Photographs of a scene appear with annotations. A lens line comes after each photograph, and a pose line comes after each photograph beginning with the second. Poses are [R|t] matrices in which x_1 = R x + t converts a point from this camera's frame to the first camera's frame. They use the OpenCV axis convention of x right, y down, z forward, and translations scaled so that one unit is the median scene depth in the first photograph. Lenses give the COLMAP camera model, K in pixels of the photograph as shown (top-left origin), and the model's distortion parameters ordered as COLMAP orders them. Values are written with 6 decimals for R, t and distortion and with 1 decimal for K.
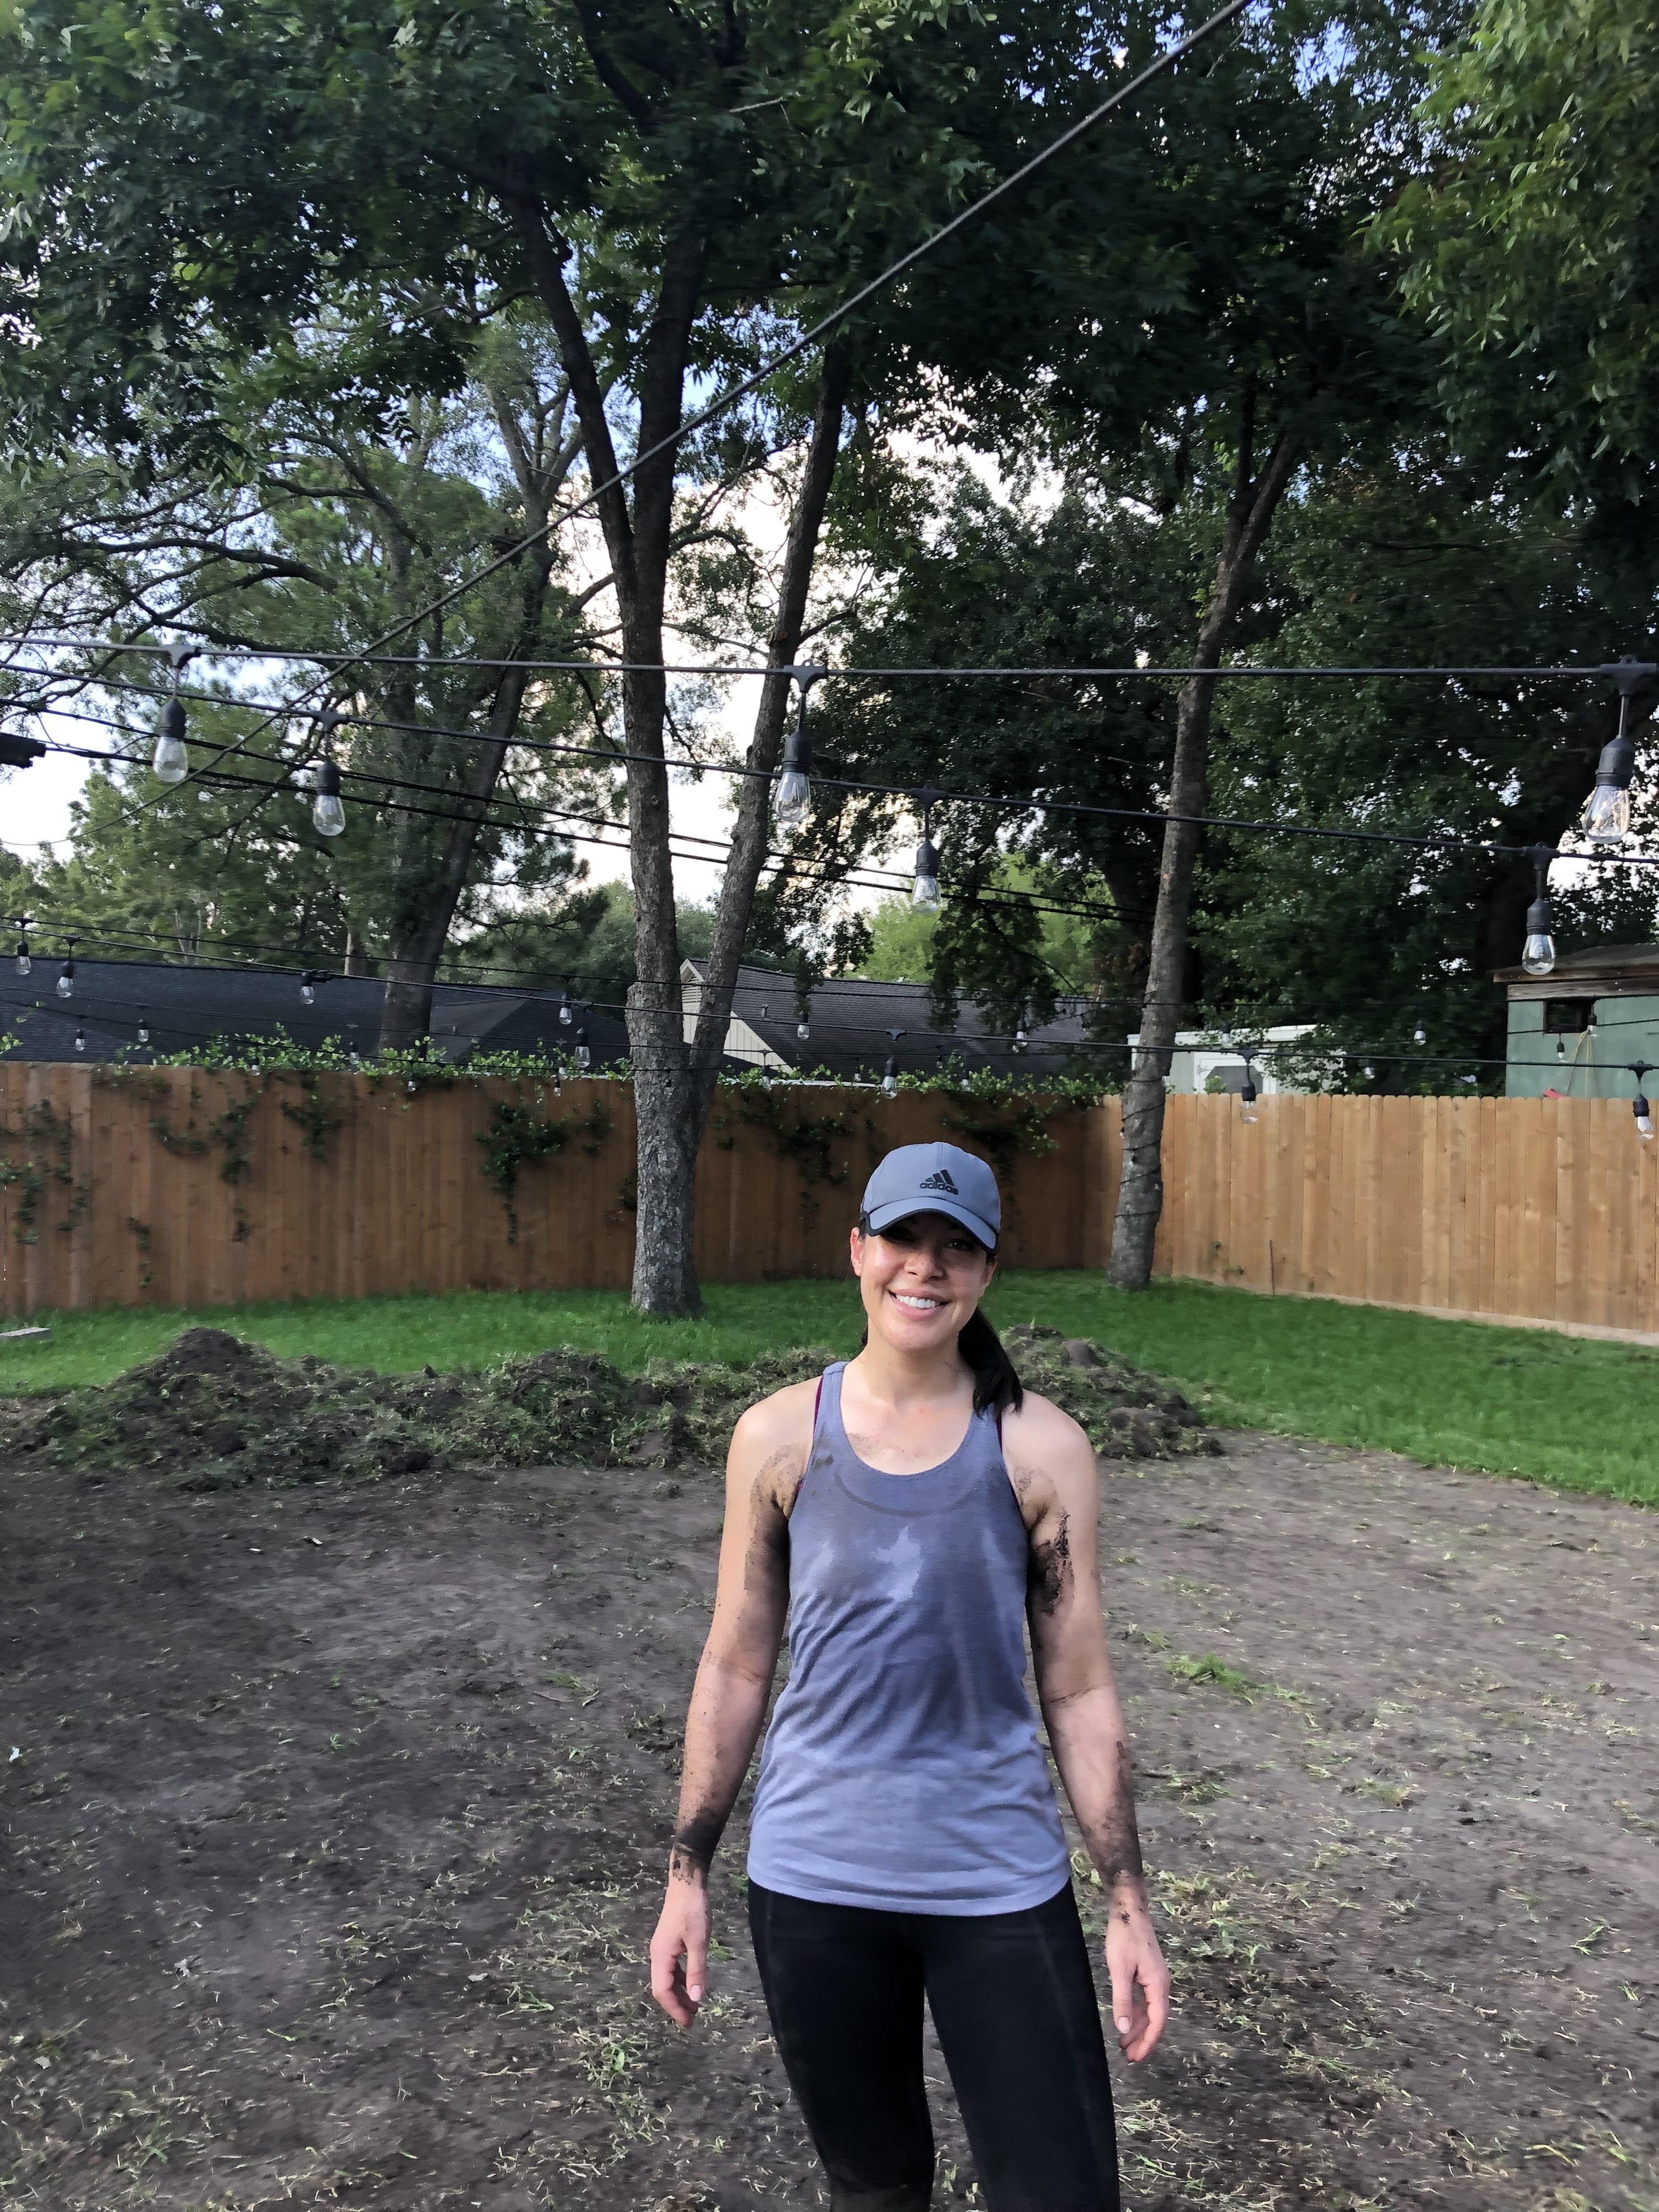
lens RADIAL K [[1794.6, 0, 817.2], [0, 1794.6, 1100.7], [0, 0, 1]] dist [-0.007103, 0.015395]
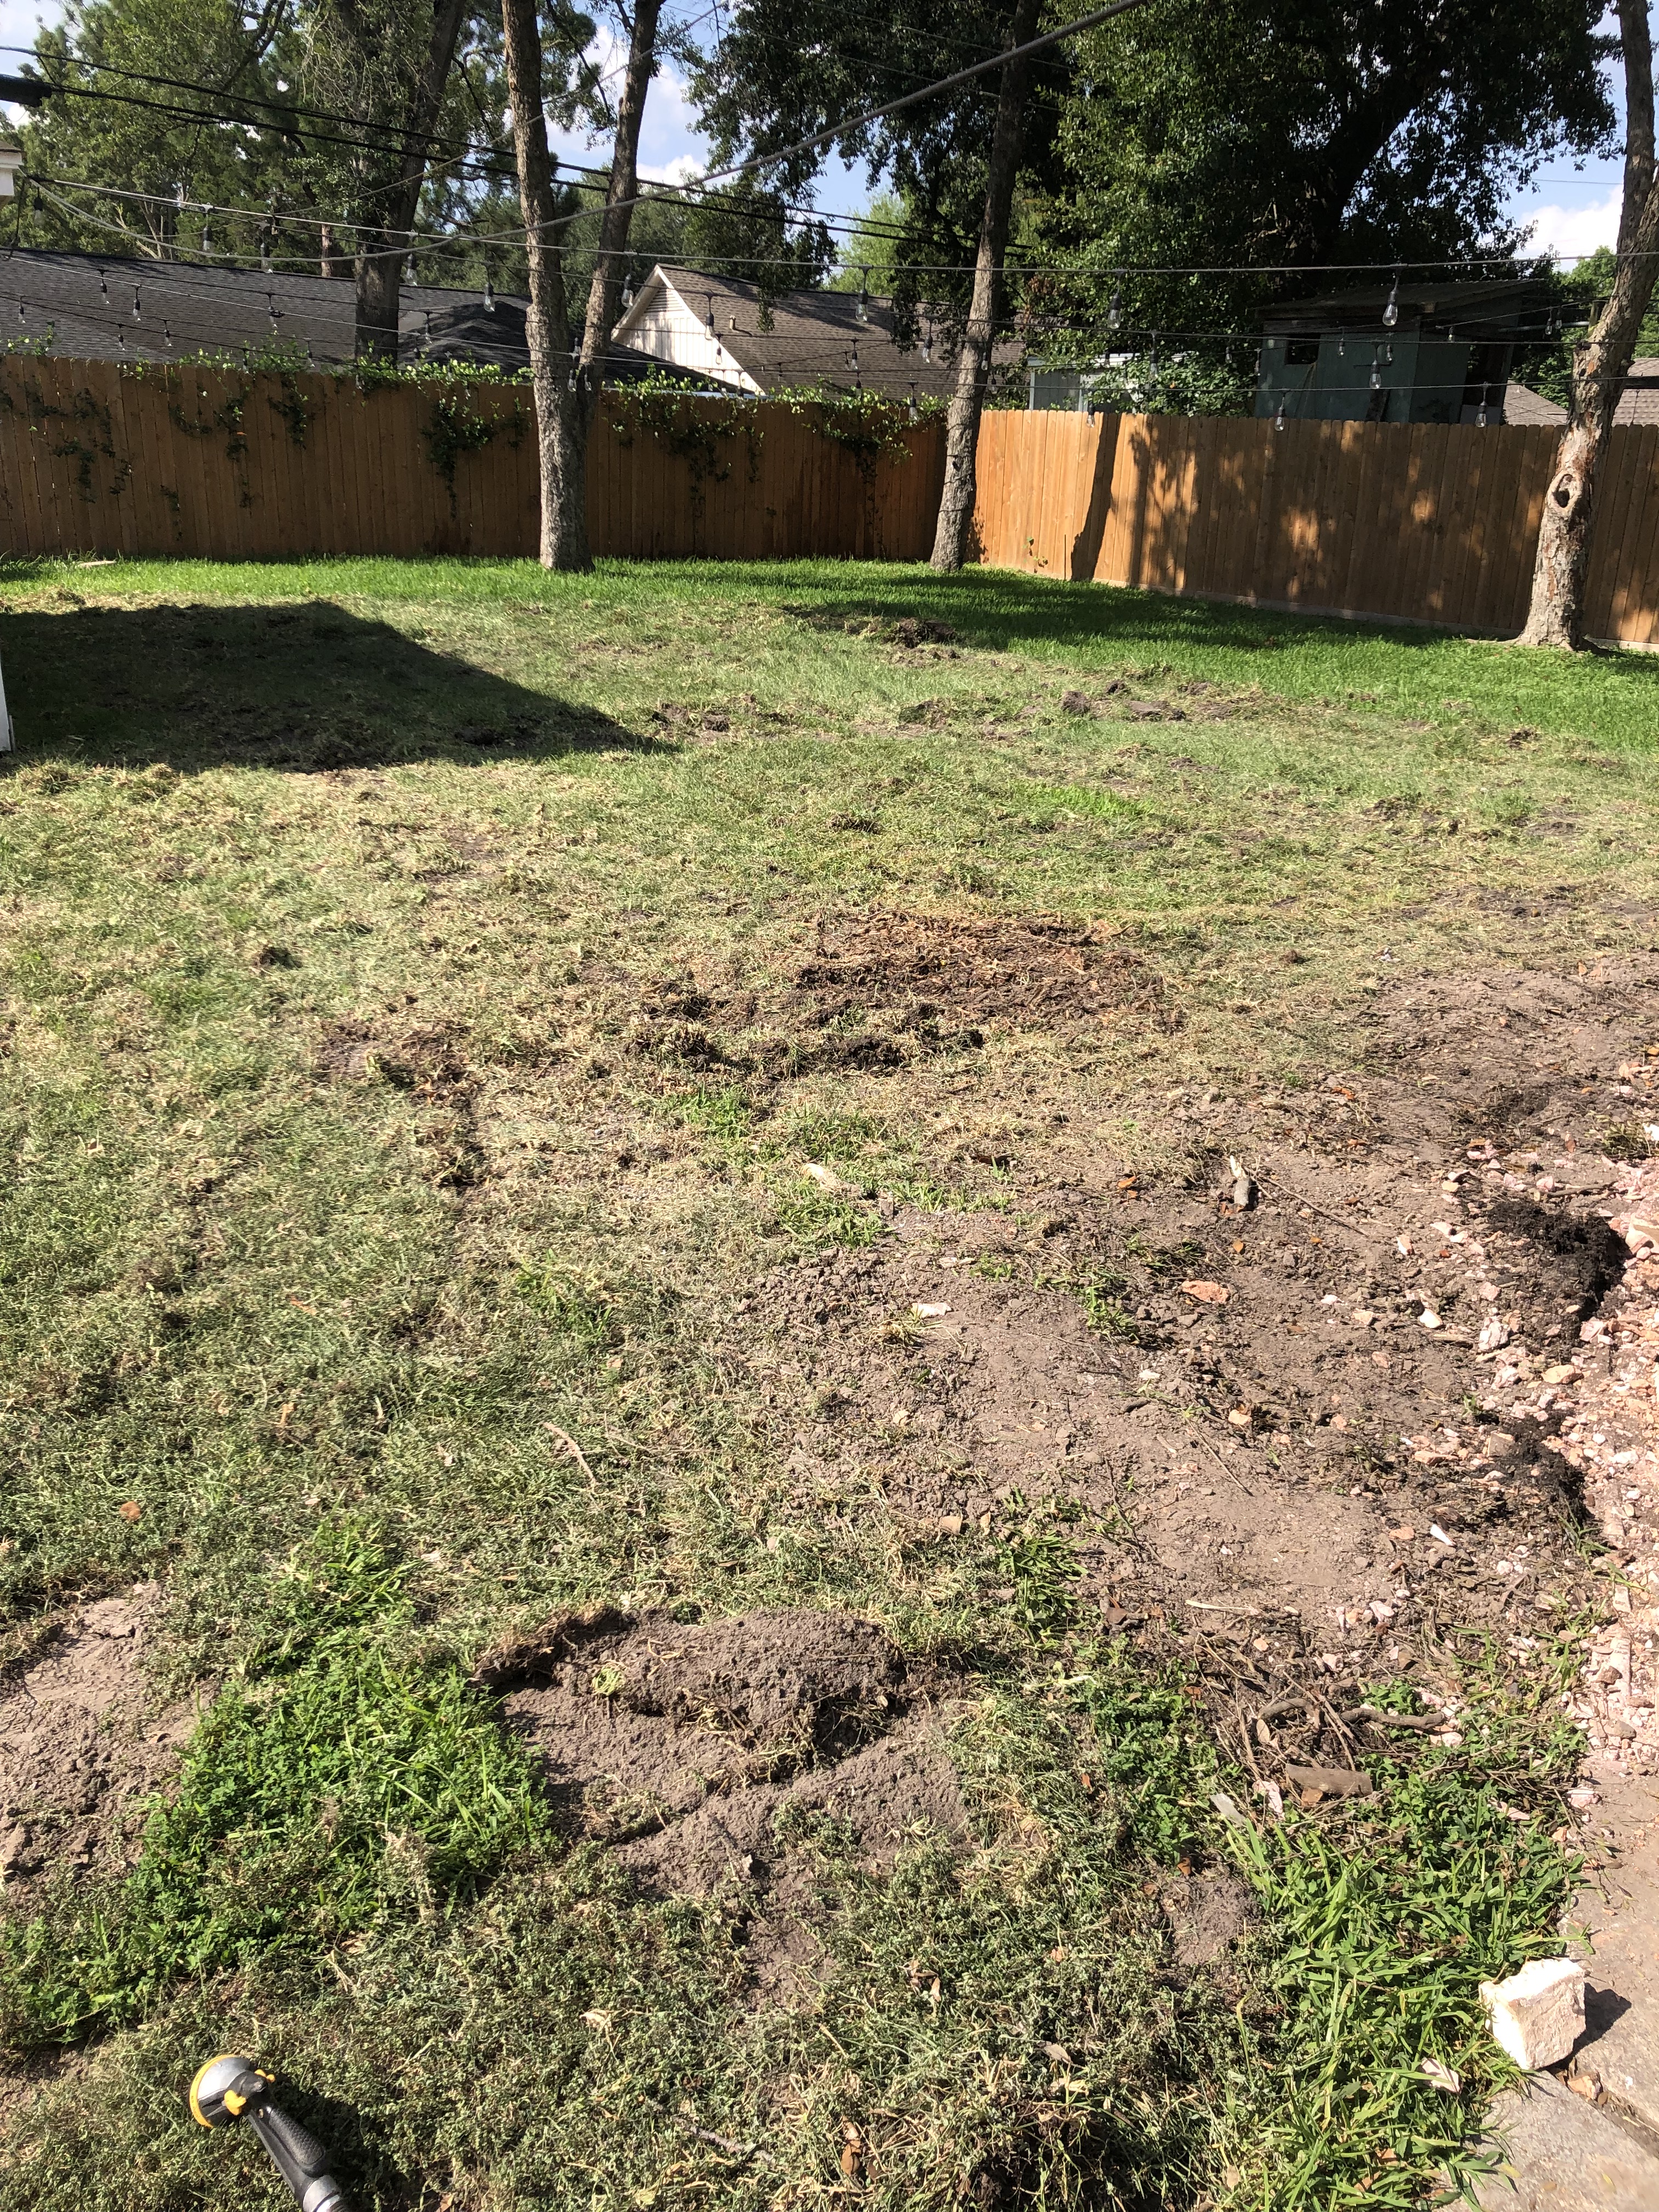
lens RADIAL K [[1794.6, 0, 847.5], [0, 1794.6, 1094.9], [0, 0, 1]] dist [-0.007103, 0.015395]
pose [[0.999731, 0.021660, 0.008250, 0.119924], [-0.023178, 0.936401, 0.350165, 0.009429], [-0.000141, -0.350262, 0.936652, -0.386388]]
